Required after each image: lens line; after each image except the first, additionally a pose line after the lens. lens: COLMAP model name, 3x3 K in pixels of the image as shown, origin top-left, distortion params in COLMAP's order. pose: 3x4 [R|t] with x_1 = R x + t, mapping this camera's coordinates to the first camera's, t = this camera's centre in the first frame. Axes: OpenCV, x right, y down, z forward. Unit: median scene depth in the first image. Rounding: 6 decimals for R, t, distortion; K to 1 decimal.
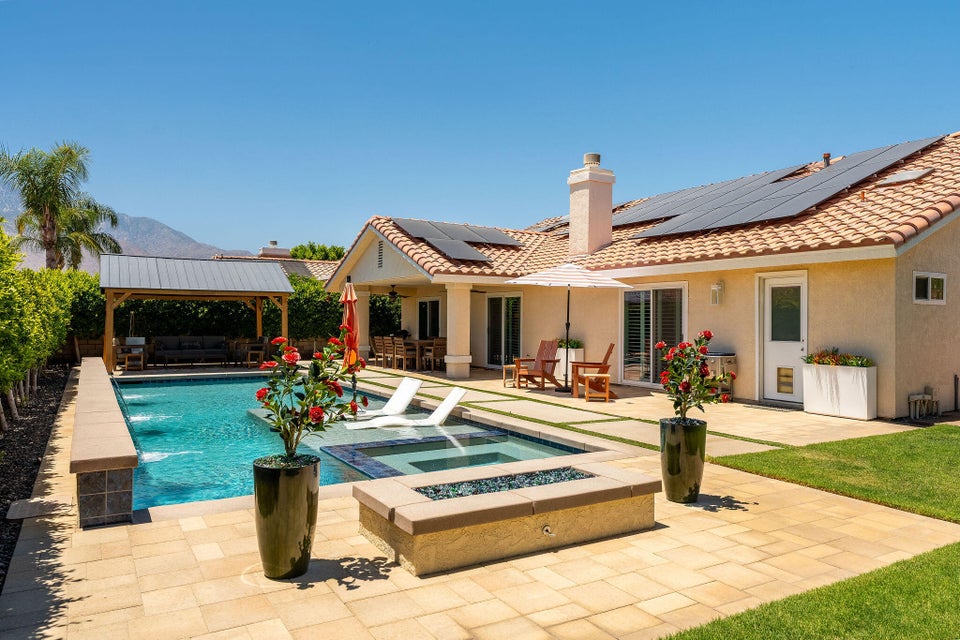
lens RADIAL K [[670.0, 0, 480.0], [0, 670.0, 320.0], [0, 0, 1]] dist [-0.004507, -0.000996]
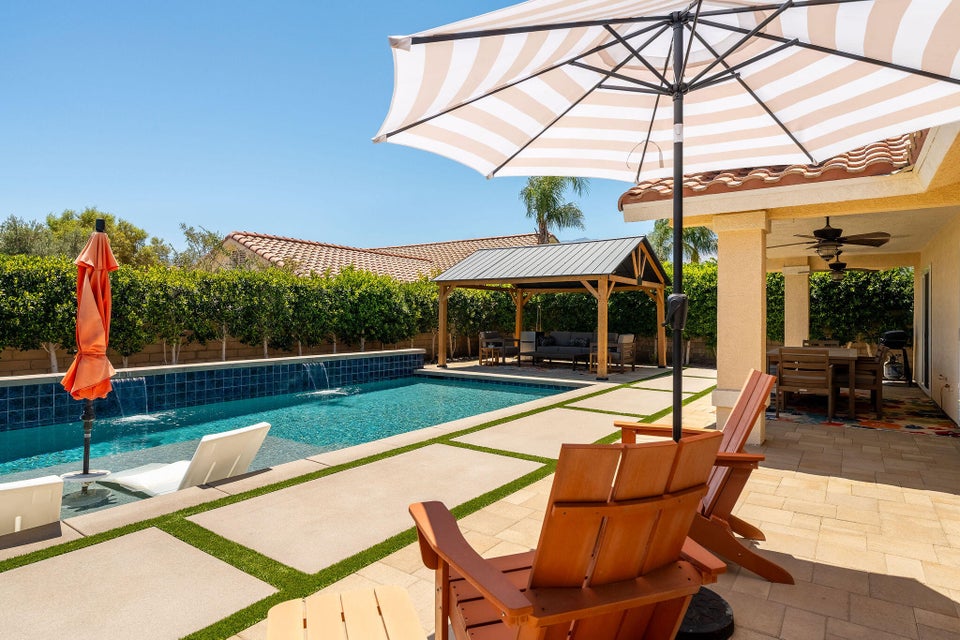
lens RADIAL K [[542.2, 0, 480.0], [0, 542.2, 320.0], [0, 0, 1]] dist [-0.001606, 0.000294]
pose [[0.420553, 0.003231, -0.907262, 0.220028], [-0.003544, 0.999992, 0.001918, 0.008771], [0.907261, 0.002408, 0.420561, 0.727218]]
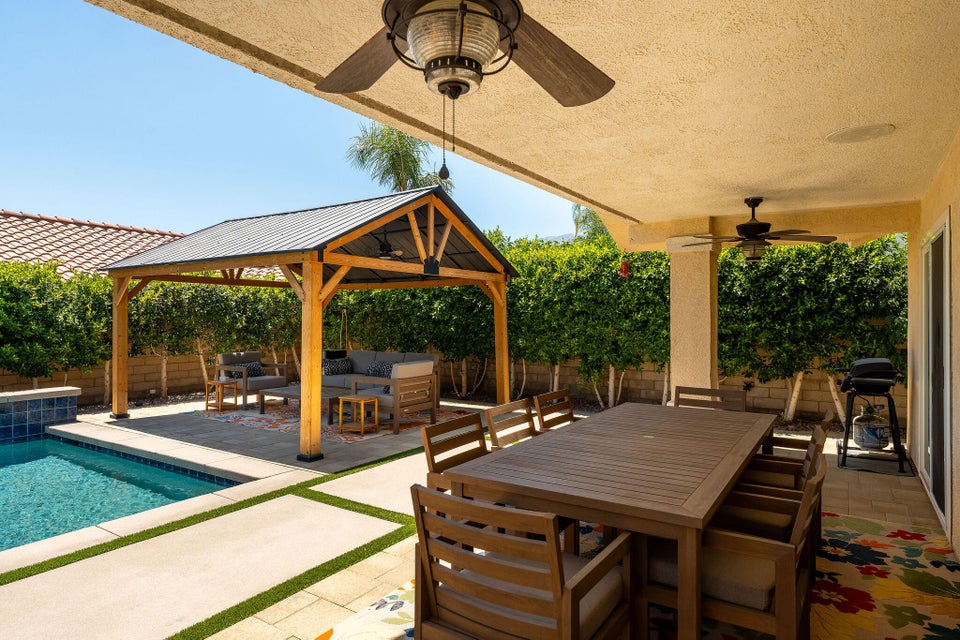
lens RADIAL K [[570.3, 0, 480.0], [0, 570.3, 320.0], [0, 0, 1]] dist [-0.000109, -0.000242]
pose [[0.451451, -0.002143, -0.892293, 0.039314], [0.000864, 0.999998, -0.001965, -0.002503], [0.892296, 0.000116, 0.451452, 1.087805]]
